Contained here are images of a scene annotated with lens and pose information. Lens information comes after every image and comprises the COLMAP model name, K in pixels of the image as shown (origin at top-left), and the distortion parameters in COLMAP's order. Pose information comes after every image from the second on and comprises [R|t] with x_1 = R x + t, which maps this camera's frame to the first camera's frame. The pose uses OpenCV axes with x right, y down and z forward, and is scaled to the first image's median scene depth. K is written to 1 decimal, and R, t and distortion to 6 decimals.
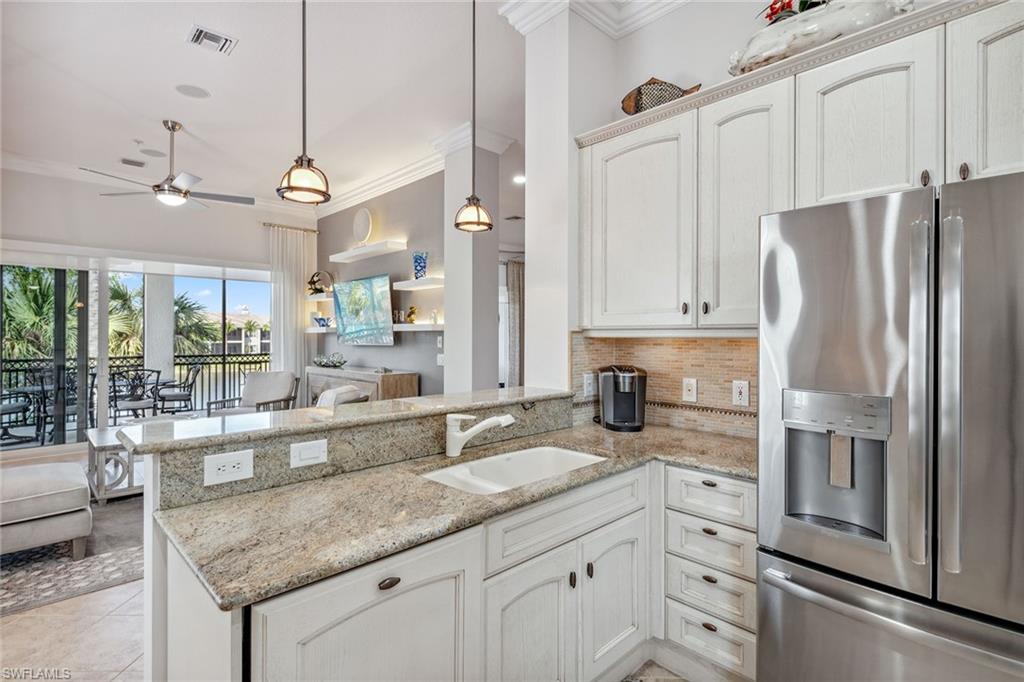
lens RADIAL K [[500.1, 0, 532.9], [0, 500.1, 340.2], [0, 0, 1]] dist [-0.008155, 0.000387]
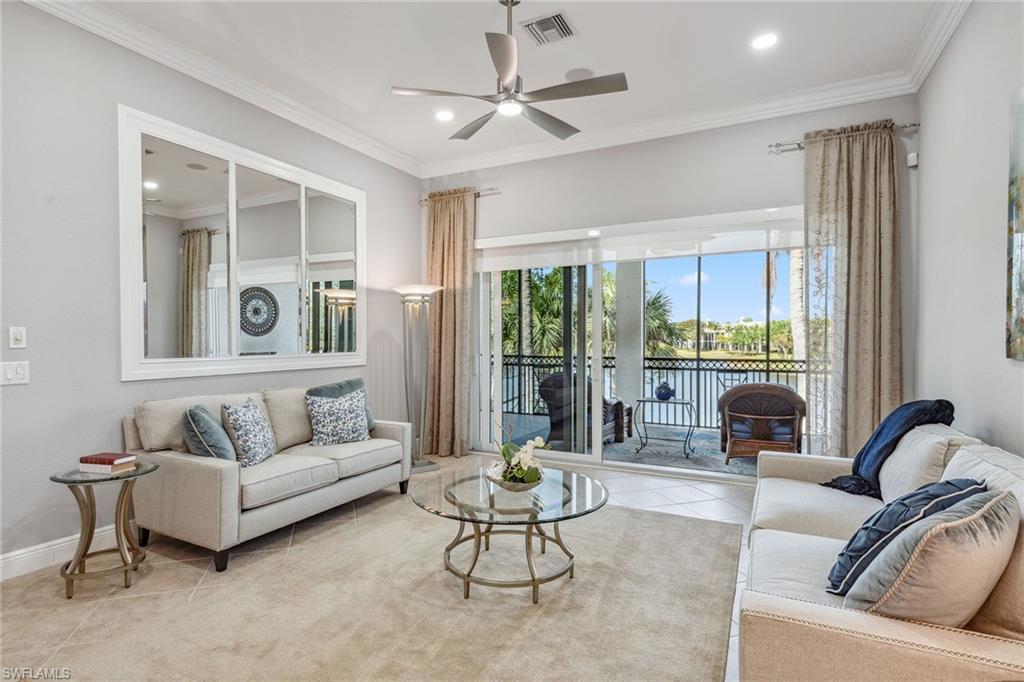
lens RADIAL K [[500.1, 0, 513.7], [0, 500.1, 344.2], [0, 0, 1]] dist [-0.008155, 0.000387]
pose [[0.300669, 0.014196, -0.953623, 0.085761], [-0.010753, 0.999876, 0.011494, -0.000886], [0.953668, 0.006799, 0.300784, 0.703196]]
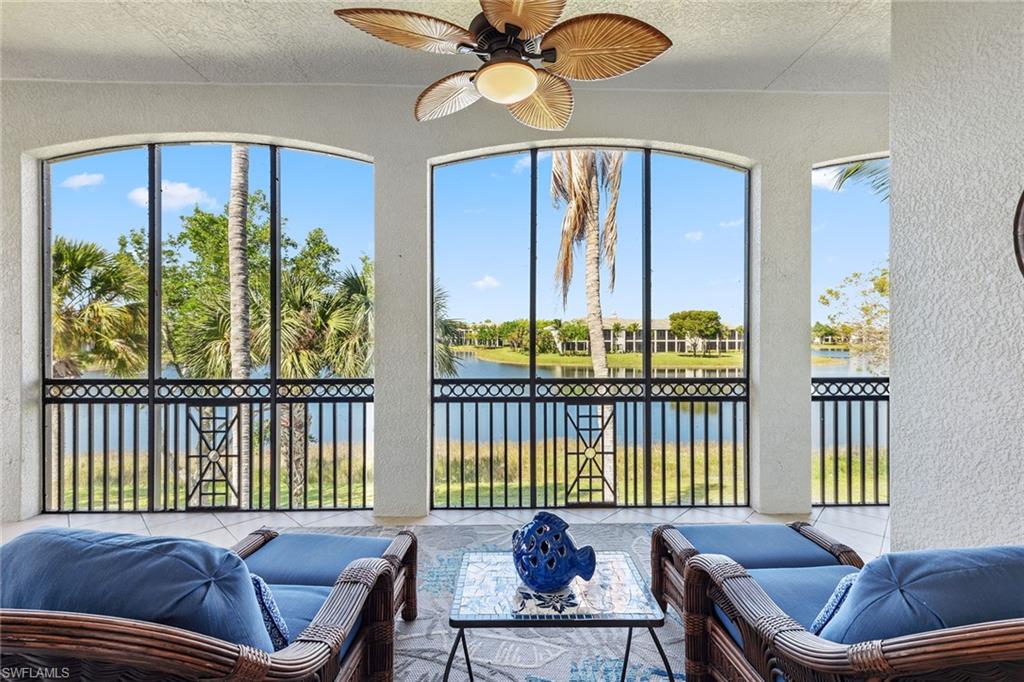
lens RADIAL K [[428.4, 0, 507.2], [0, 428.4, 331.3], [0, 0, 1]] dist [0.000625, -0.000739]
pose [[0.717620, -0.005392, -0.696414, -0.569850], [-0.008051, 0.999839, -0.016037, -0.008898], [0.696389, 0.017115, 0.717461, 1.076170]]
